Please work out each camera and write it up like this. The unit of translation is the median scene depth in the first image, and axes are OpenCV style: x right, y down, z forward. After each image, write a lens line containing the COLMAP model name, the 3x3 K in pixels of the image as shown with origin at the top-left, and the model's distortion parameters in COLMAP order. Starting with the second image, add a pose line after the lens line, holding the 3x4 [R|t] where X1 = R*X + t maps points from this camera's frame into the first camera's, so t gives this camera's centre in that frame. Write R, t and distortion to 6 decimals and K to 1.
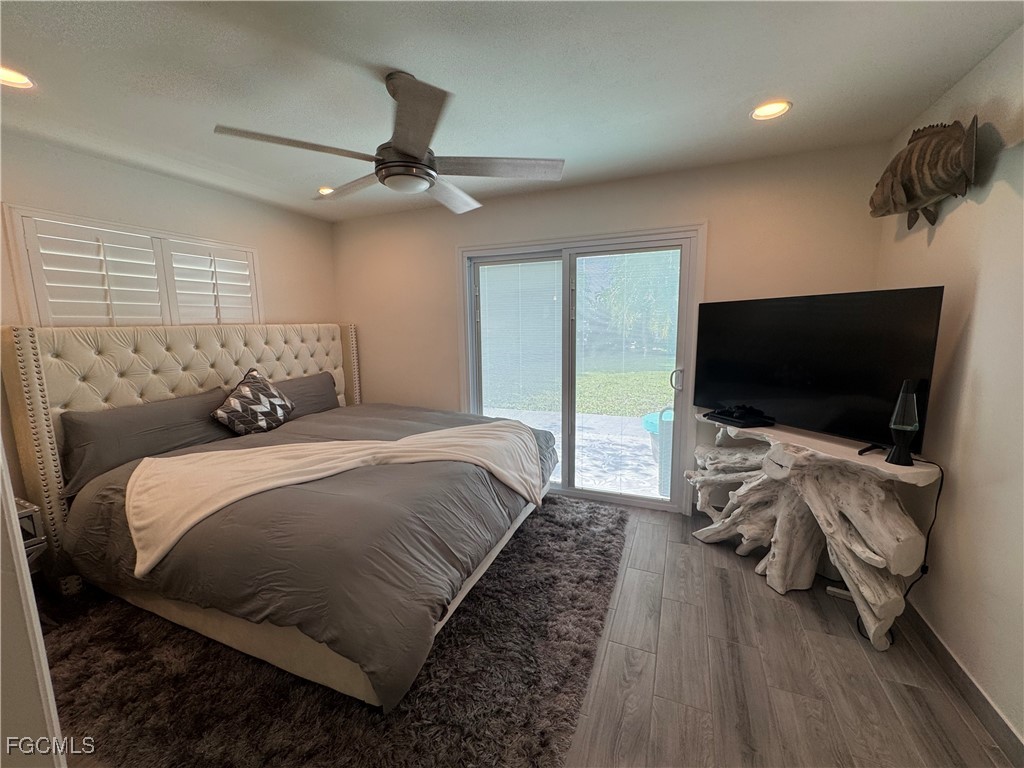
lens RADIAL K [[407.8, 0, 513.5], [0, 407.8, 383.7], [0, 0, 1]] dist [-0.003420, 0.000511]
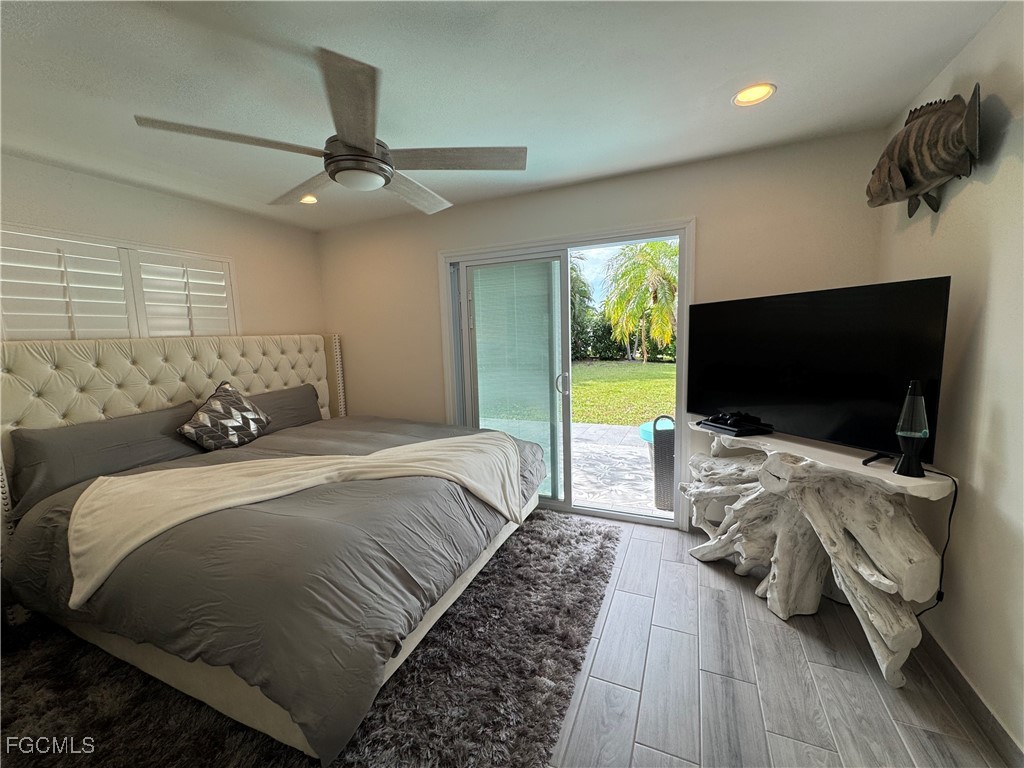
lens RADIAL K [[407.8, 0, 513.0], [0, 407.8, 383.4], [0, 0, 1]] dist [-0.003420, 0.000511]
pose [[0.999695, -0.015960, -0.018838, 0.092786], [0.015467, 0.999541, -0.026058, 0.005196], [0.019246, 0.025759, 0.999483, 0.079079]]
